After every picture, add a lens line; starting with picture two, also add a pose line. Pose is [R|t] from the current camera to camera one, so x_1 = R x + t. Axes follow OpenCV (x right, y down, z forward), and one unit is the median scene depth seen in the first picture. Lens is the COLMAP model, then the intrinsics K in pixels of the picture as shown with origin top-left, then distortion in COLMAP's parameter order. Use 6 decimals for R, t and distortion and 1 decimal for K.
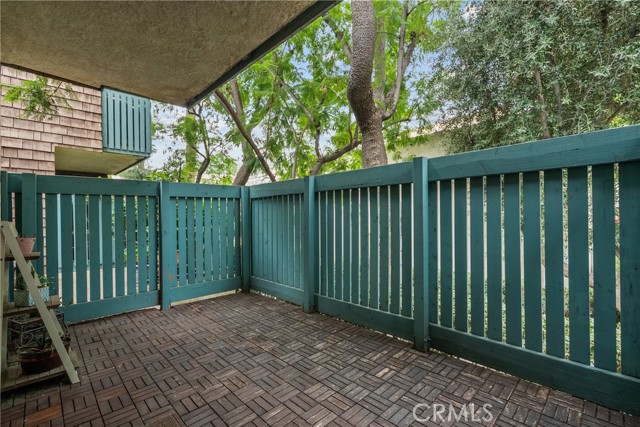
lens RADIAL K [[288.7, 0, 319.3], [0, 288.7, 214.5], [0, 0, 1]] dist [-0.009460, 0.000010]
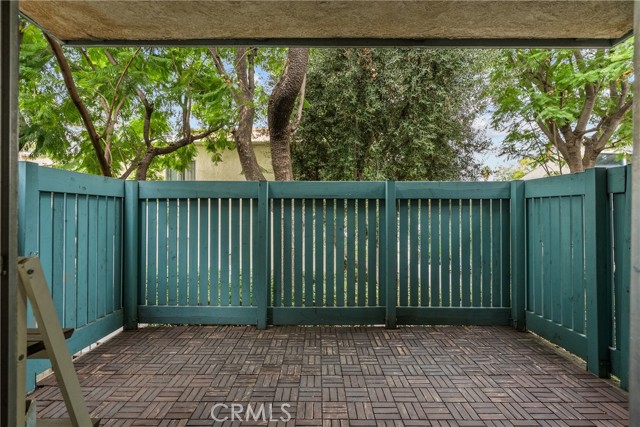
lens RADIAL K [[291.3, 0, 317.8], [0, 291.3, 214.1], [0, 0, 1]] dist [-0.000105, 0.000713]
pose [[0.702438, 0.010280, 0.711670, -0.795741], [-0.012974, 0.999914, -0.001638, -0.036484], [-0.711626, -0.008083, 0.702512, 0.307398]]
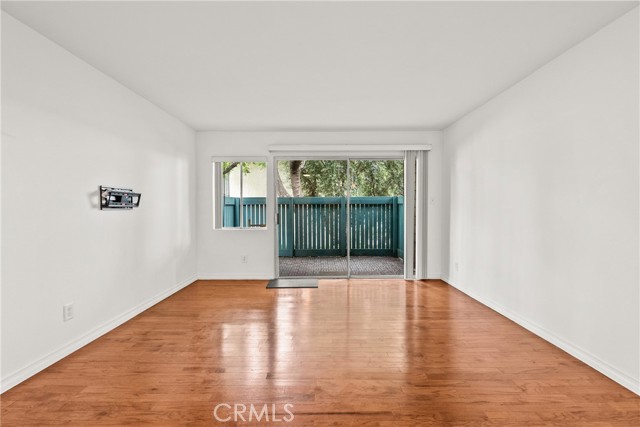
lens RADIAL K [[291.3, 0, 317.8], [0, 291.3, 214.1], [0, 0, 1]] dist [-0.000105, 0.000713]
pose [[0.703325, -0.009834, 0.710800, -2.077859], [-0.006759, 0.999767, 0.020520, -0.066907], [-0.710836, -0.019237, 0.703094, -1.026613]]
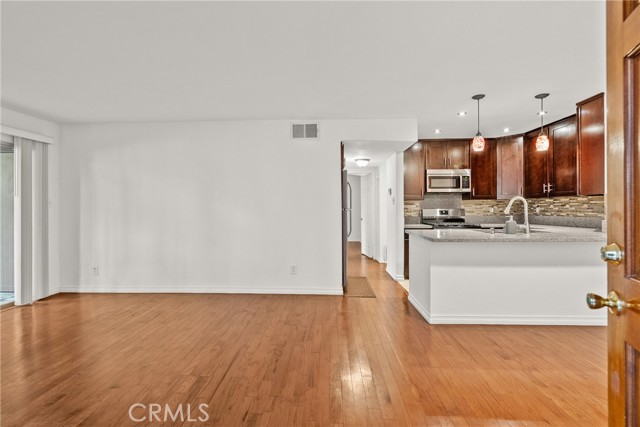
lens RADIAL K [[294.1, 0, 318.9], [0, 294.1, 207.8], [0, 0, 1]] dist [0.001486, 0.000685]
pose [[-0.688477, 0.011277, 0.725171, -2.438783], [0.005095, 0.999930, -0.010713, -0.068681], [-0.725241, -0.003681, -0.688486, -0.119420]]
